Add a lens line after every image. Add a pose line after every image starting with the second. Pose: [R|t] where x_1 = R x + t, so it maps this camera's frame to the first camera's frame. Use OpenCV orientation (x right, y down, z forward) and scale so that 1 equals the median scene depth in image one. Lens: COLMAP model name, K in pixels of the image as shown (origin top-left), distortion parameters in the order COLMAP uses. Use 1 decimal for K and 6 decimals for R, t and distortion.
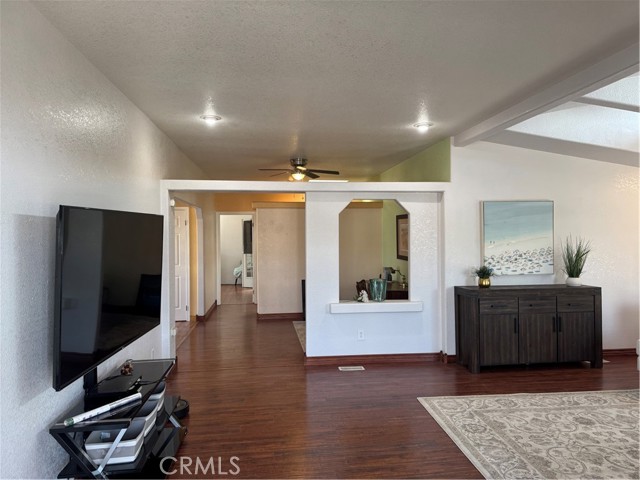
lens RADIAL K [[445.1, 0, 322.1], [0, 445.1, 233.2], [0, 0, 1]] dist [0.000049, -0.015445]
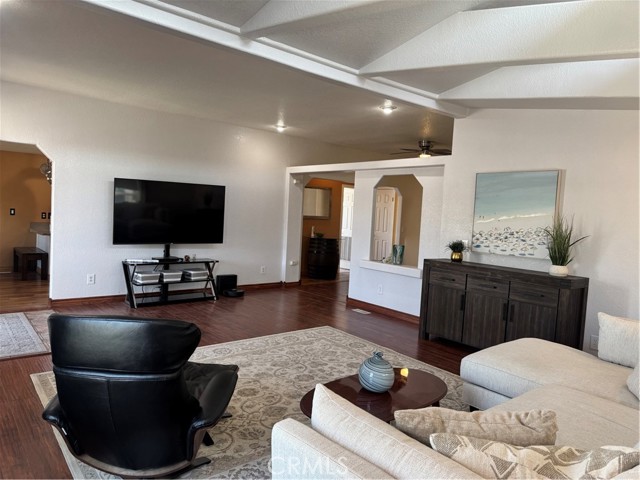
lens RADIAL K [[445.1, 0, 325.7], [0, 445.1, 242.3], [0, 0, 1]] dist [0.000049, -0.015445]
pose [[0.556203, 0.092164, -0.825920, 1.033203], [-0.053371, 0.995741, 0.075173, 0.021464], [0.829331, 0.002269, 0.558753, 0.215091]]
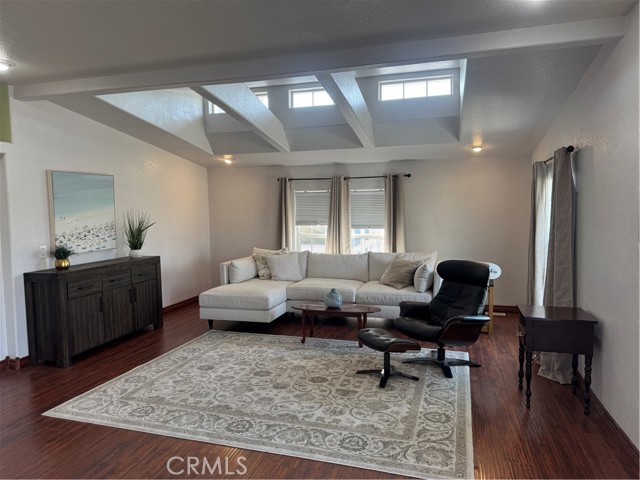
lens RADIAL K [[445.1, 0, 316.8], [0, 445.1, 235.9], [0, 0, 1]] dist [0.000049, -0.015445]
pose [[0.390715, -0.058823, 0.918630, -0.245902], [0.009733, 0.998164, 0.059777, 0.008263], [-0.920460, -0.014414, 0.390570, 0.200140]]
